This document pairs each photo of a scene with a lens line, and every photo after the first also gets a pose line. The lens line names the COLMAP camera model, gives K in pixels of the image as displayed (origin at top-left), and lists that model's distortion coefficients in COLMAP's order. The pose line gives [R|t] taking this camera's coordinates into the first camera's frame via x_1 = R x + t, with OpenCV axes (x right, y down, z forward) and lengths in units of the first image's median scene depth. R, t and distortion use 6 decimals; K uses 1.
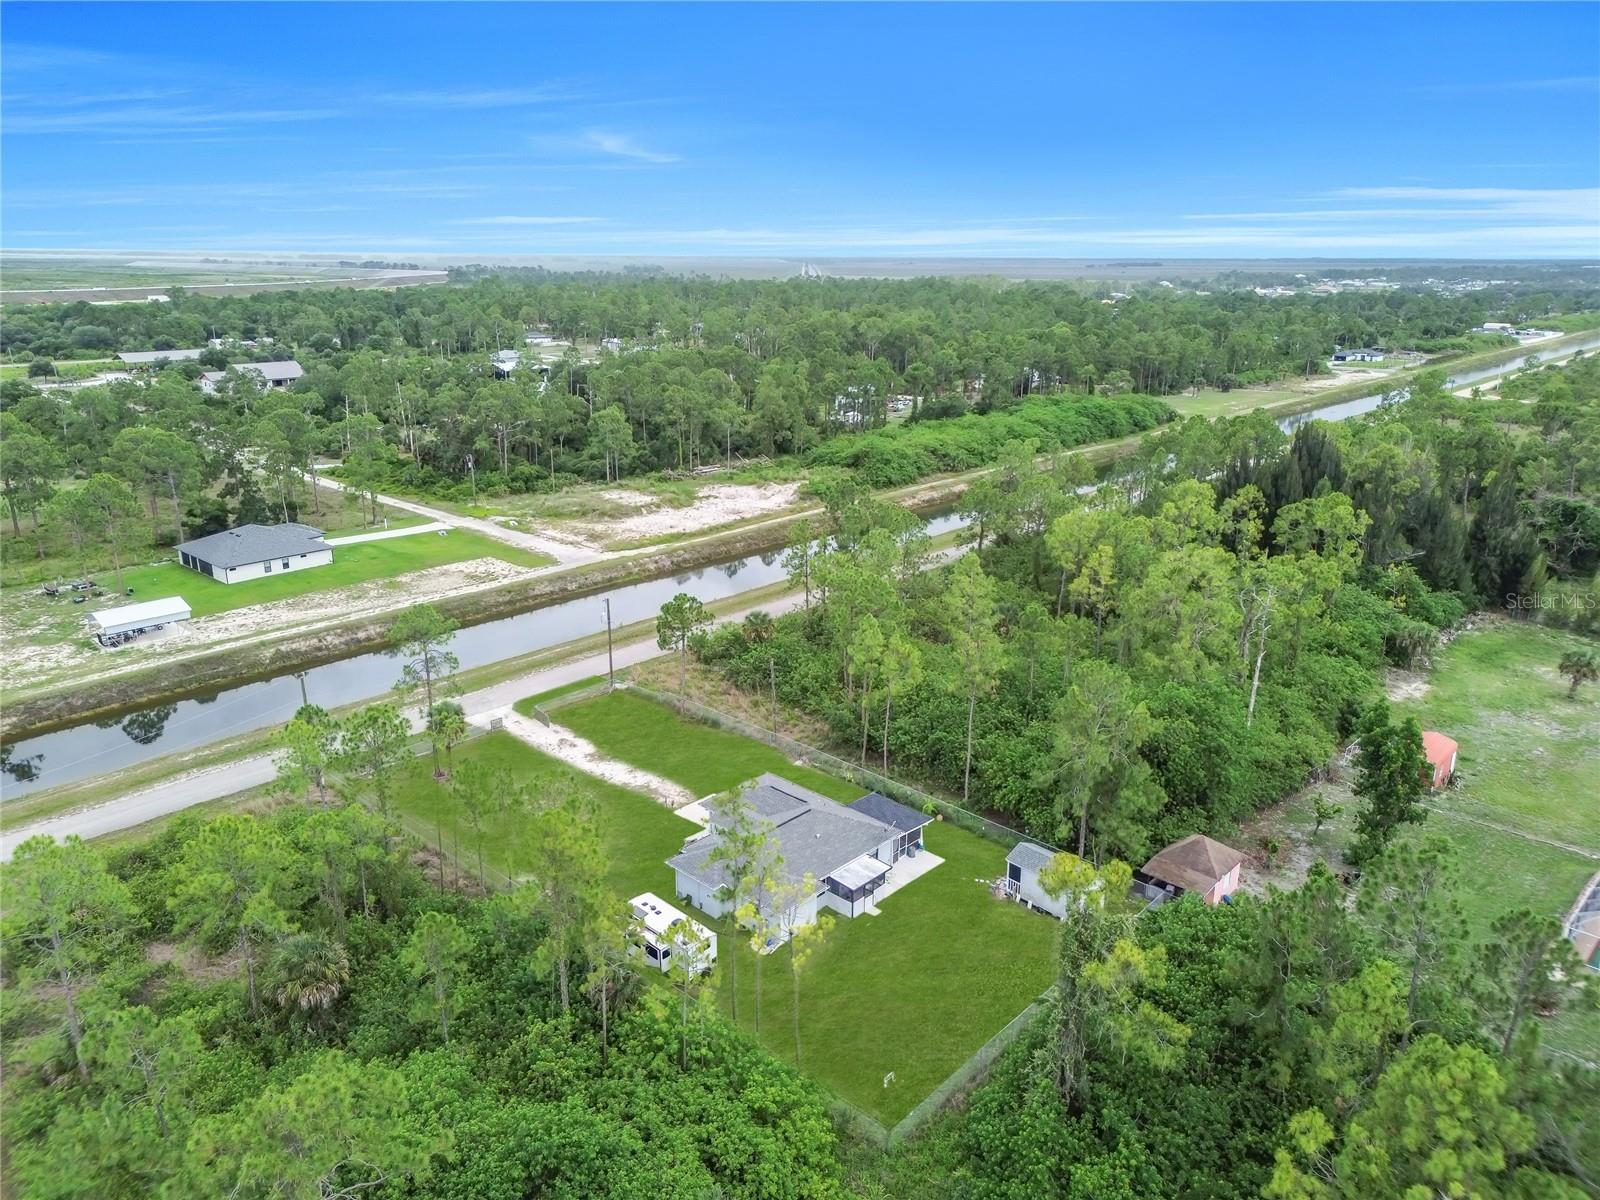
lens RADIAL K [[1124.9, 0, 800.0], [0, 1124.9, 600.0], [0, 0, 1]] dist [0.056351, -0.061455]
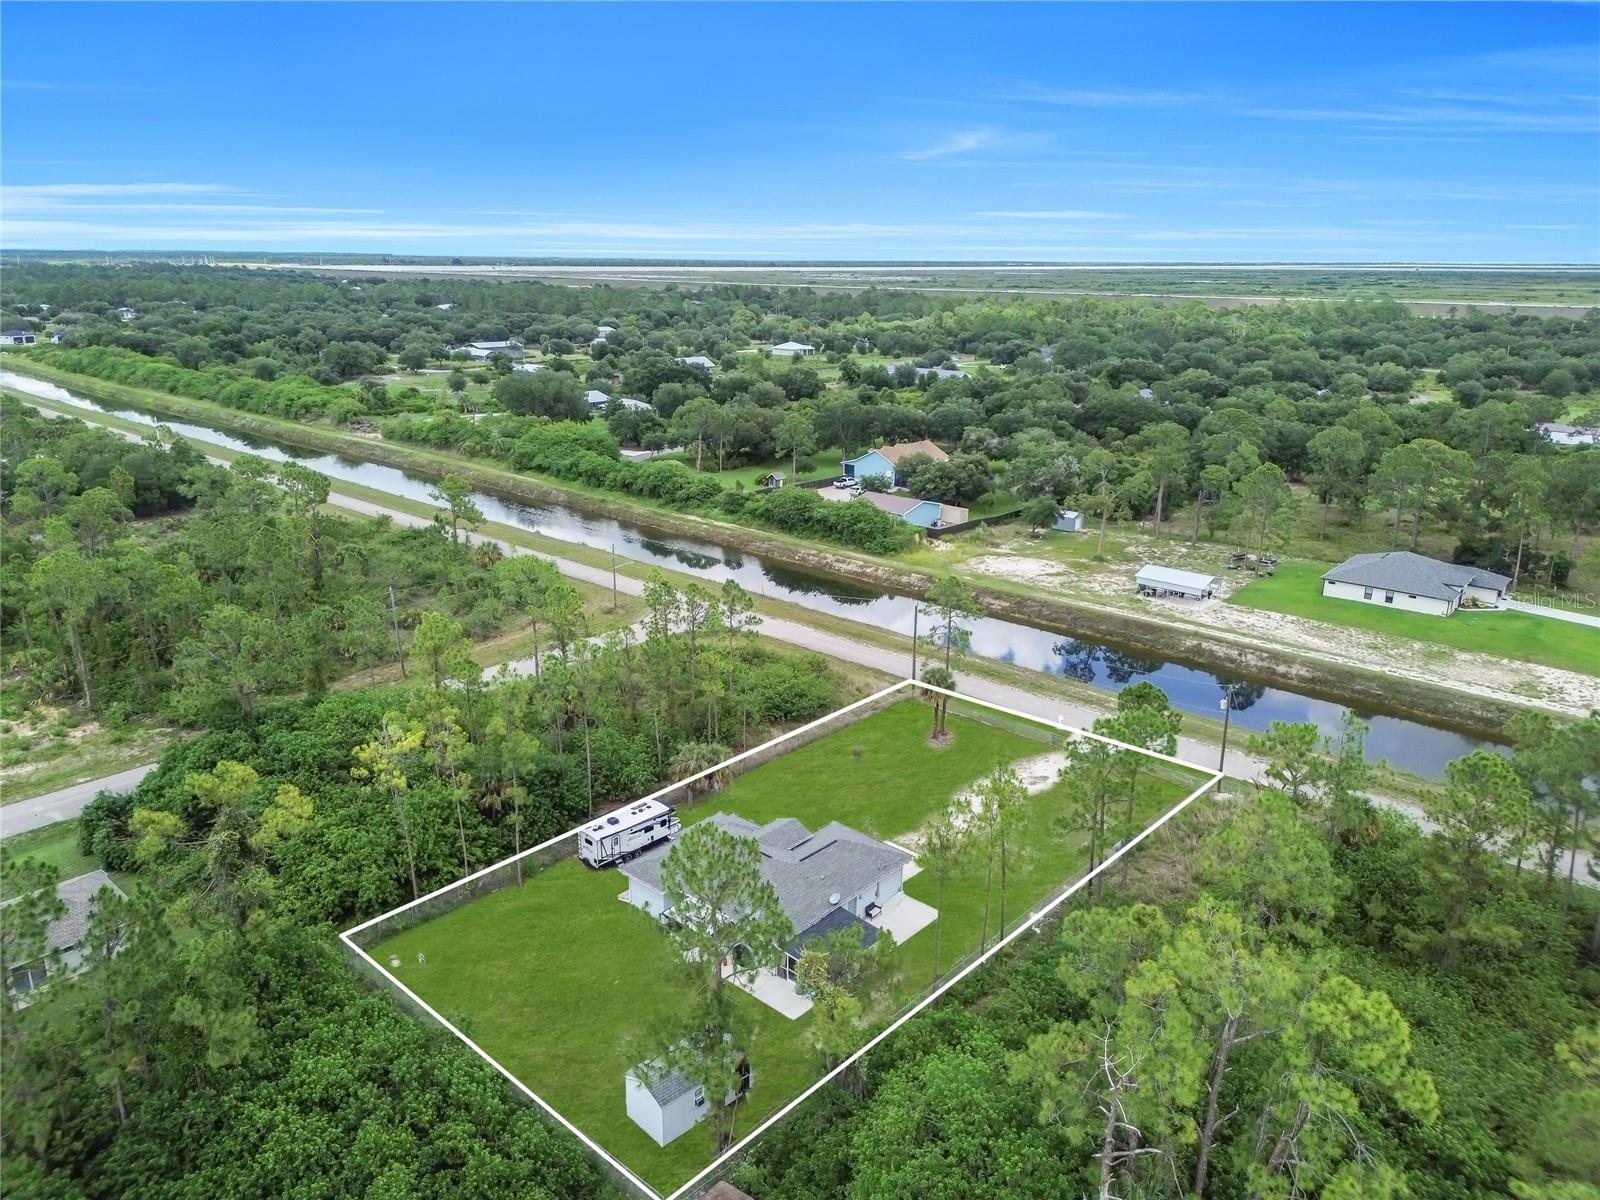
lens RADIAL K [[1124.9, 0, 800.0], [0, 1124.9, 600.0], [0, 0, 1]] dist [0.056351, -0.061455]
pose [[0.012388, 0.285929, -0.958171, 0.492376], [-0.299399, 0.915341, 0.269278, -0.154849], [0.954048, 0.283540, 0.096946, 0.511212]]
